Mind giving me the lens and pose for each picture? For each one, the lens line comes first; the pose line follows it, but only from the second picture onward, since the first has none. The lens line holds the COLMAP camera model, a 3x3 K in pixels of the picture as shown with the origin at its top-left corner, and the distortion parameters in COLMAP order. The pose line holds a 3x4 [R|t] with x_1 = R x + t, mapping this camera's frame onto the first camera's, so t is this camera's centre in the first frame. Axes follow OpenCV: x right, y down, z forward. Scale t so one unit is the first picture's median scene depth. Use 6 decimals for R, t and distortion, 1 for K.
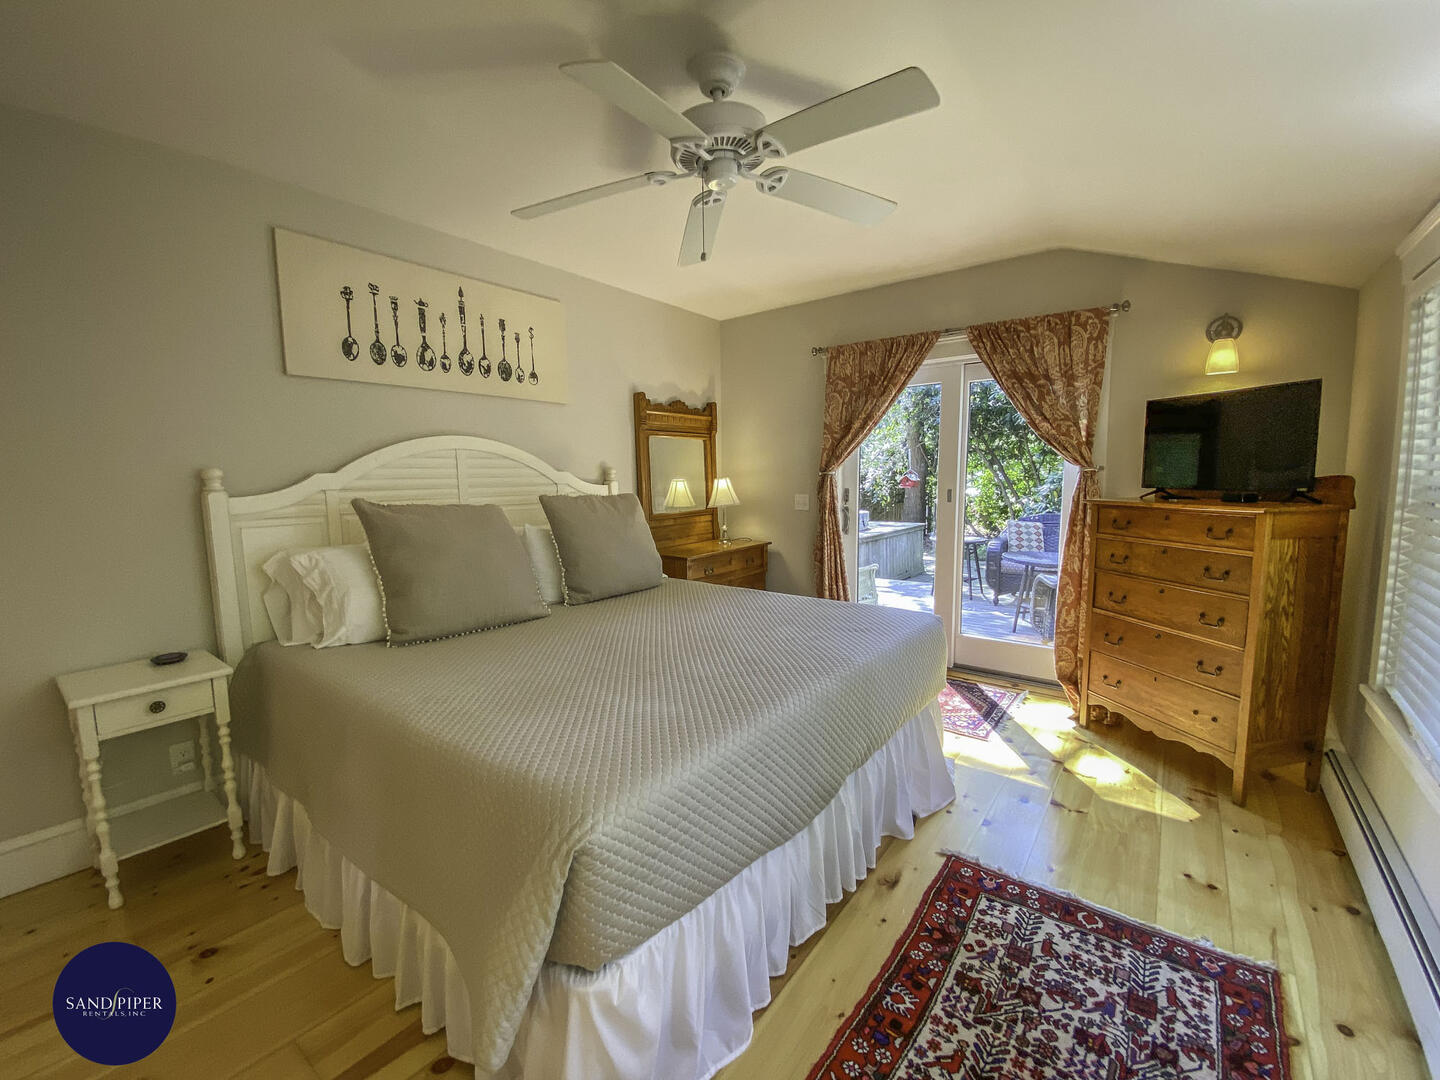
lens RADIAL K [[572.5, 0, 720.0], [0, 572.5, 540.0], [0, 0, 1]] dist [-0.030602, -0.000470]
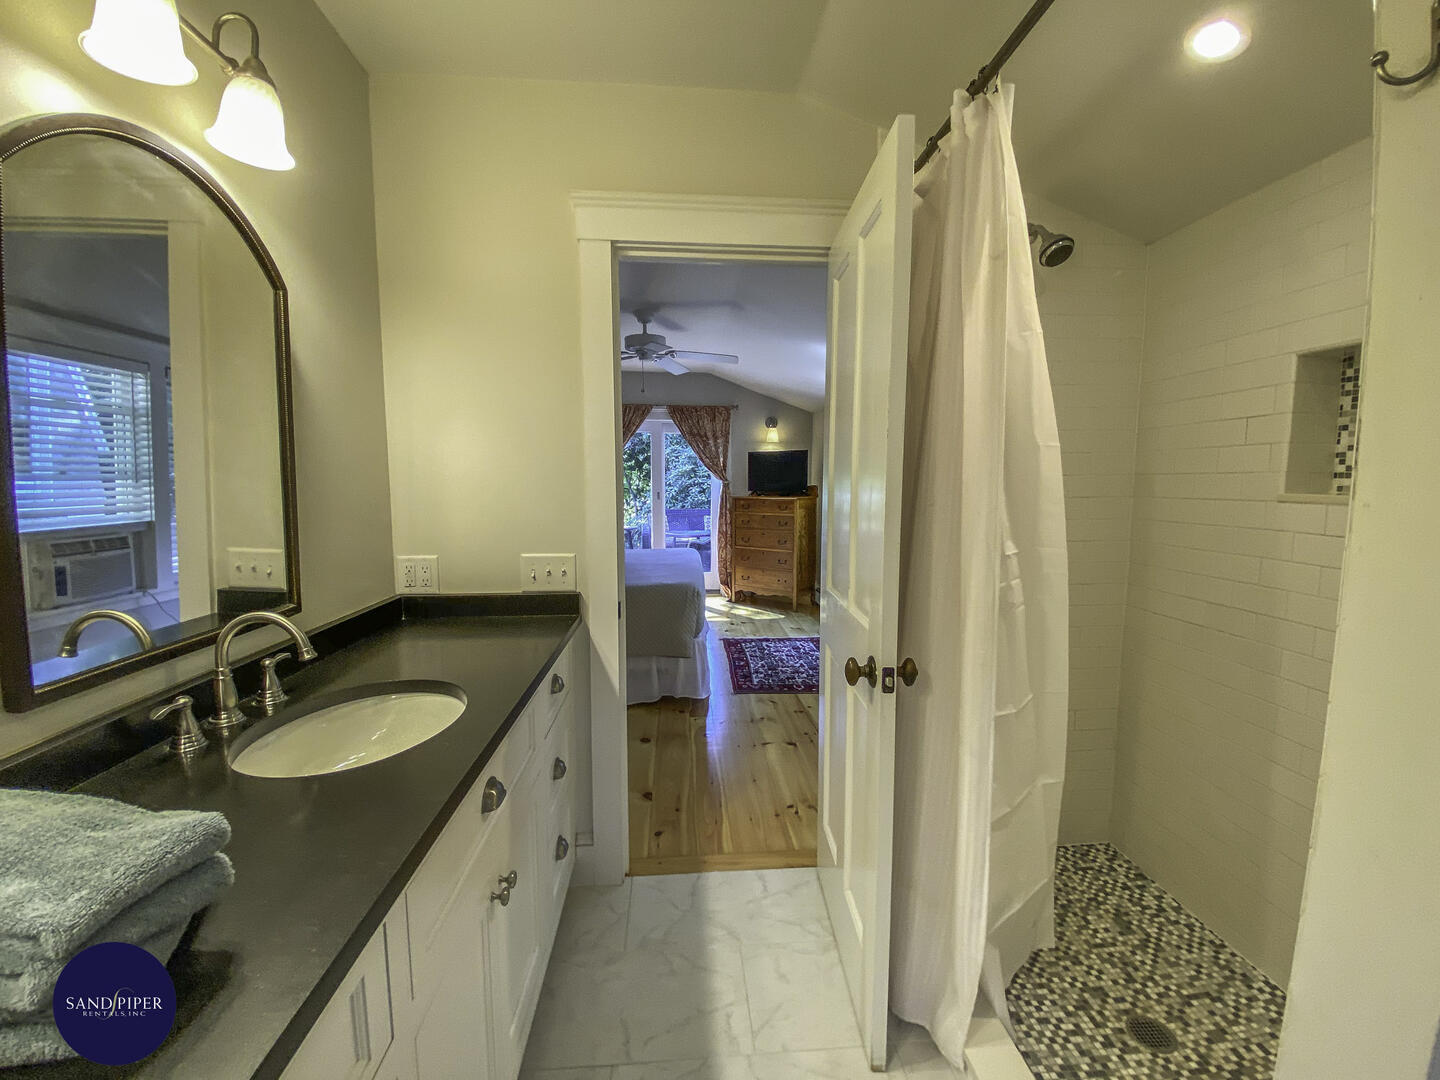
lens RADIAL K [[572.5, 0, 720.0], [0, 572.5, 540.0], [0, 0, 1]] dist [-0.030602, -0.000470]
pose [[0.726769, -0.045812, 0.685352, -0.892493], [0.058617, 0.998270, 0.004570, 0.084061], [-0.684376, 0.036852, 0.728197, -0.565789]]
